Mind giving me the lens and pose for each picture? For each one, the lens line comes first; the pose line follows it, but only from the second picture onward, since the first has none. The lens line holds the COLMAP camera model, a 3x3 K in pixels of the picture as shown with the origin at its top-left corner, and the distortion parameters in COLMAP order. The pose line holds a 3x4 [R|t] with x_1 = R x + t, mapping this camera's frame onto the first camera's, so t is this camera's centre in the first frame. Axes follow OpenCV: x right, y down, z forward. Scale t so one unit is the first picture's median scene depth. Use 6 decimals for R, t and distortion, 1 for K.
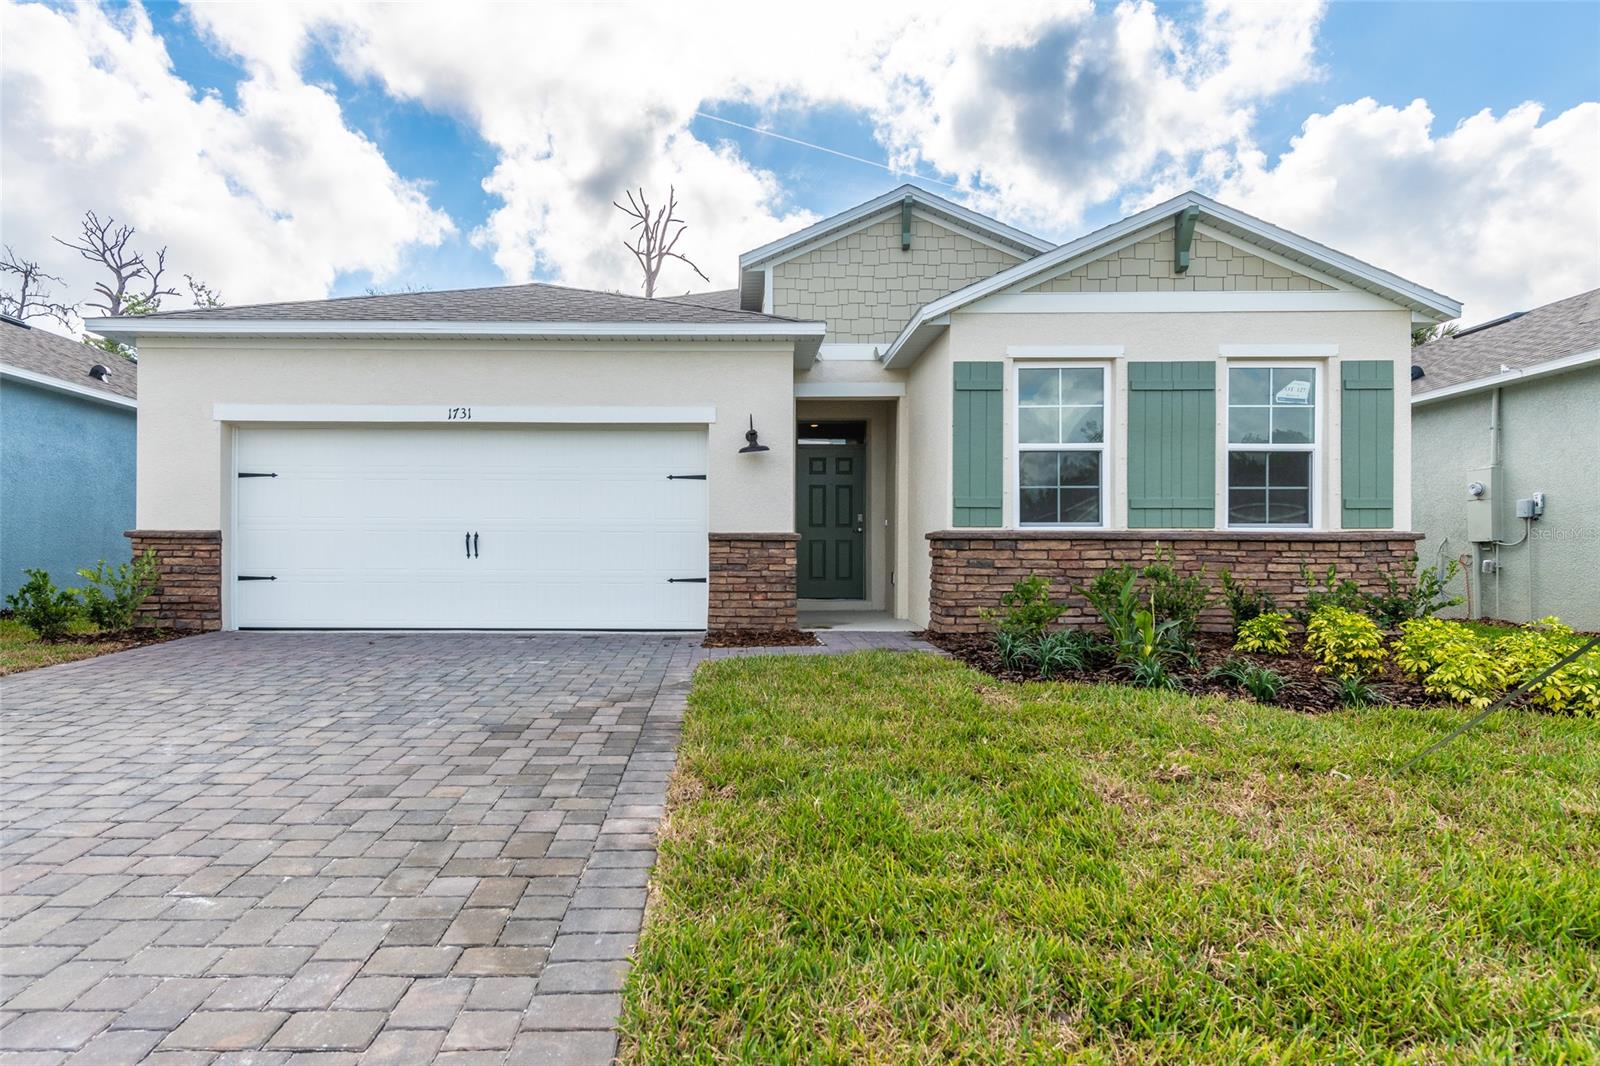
lens RADIAL K [[892.1, 0, 747.2], [0, 892.1, 558.5], [0, 0, 1]] dist [0.015056, -0.000561]
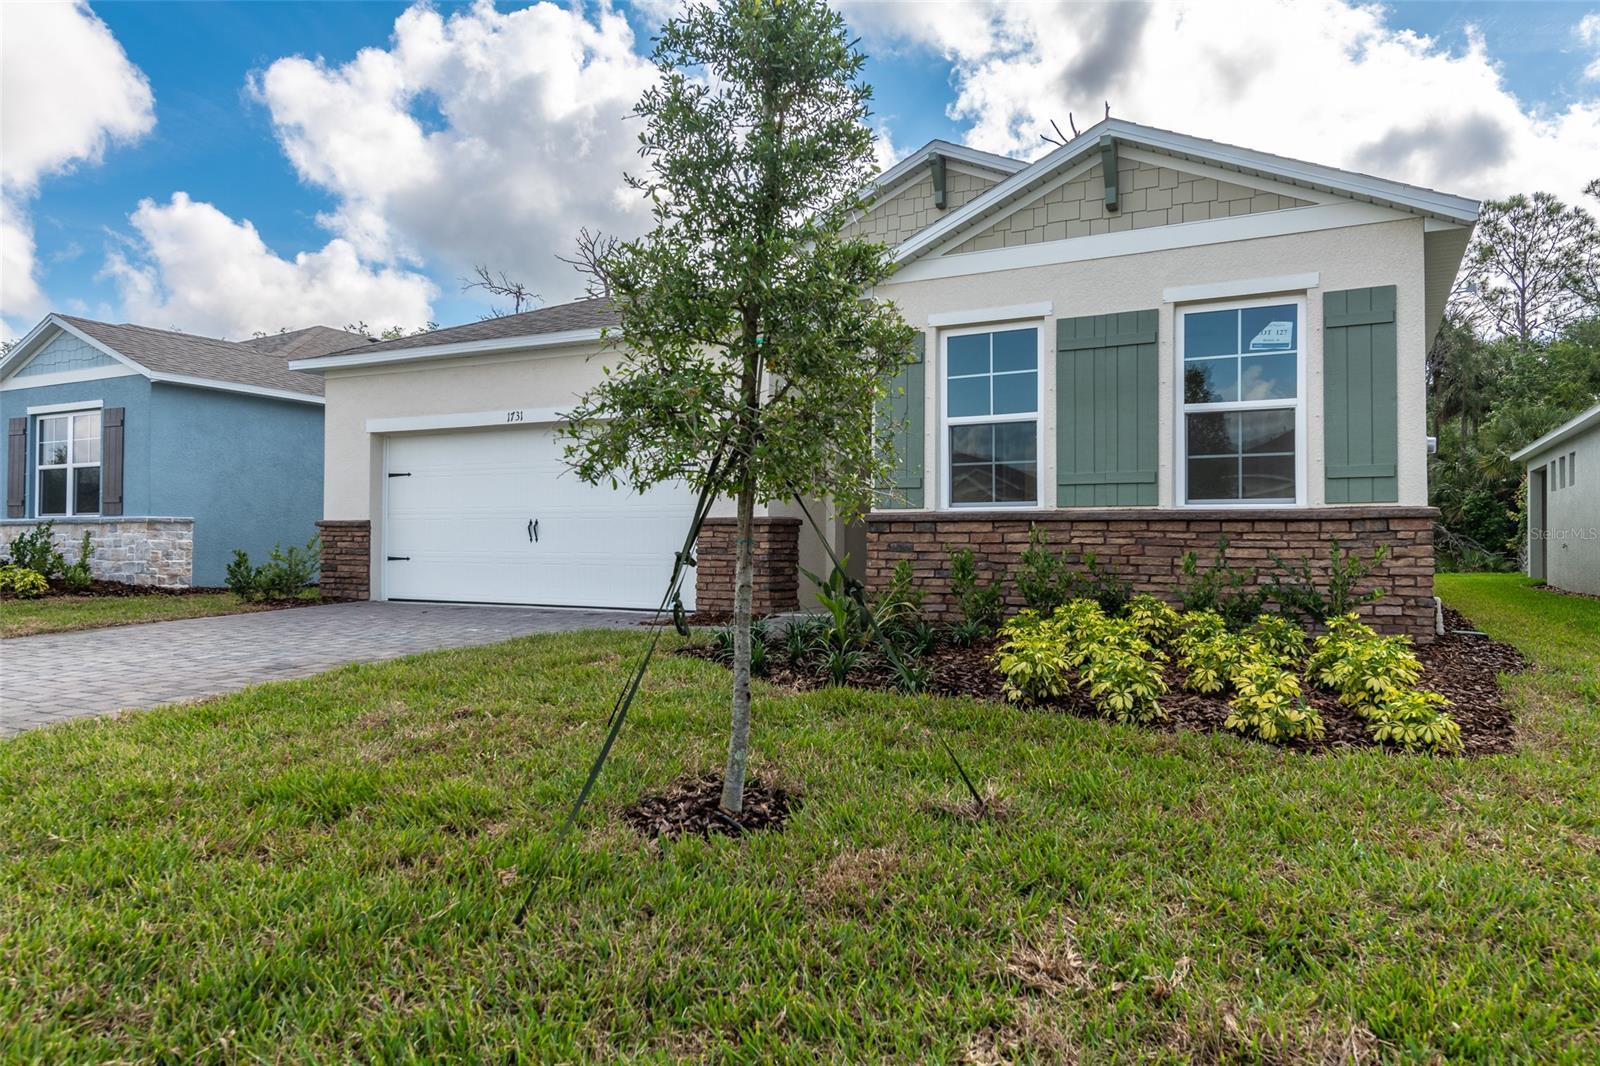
lens RADIAL K [[1051.6, 0, 821.4], [0, 1051.6, 531.0], [0, 0, 1]] dist [0.019978, 0.000966]
pose [[0.891513, -0.005474, -0.452961, 0.675344], [-0.001155, 0.999896, -0.014358, 0.004325], [0.452993, 0.013323, 0.891415, -0.029195]]
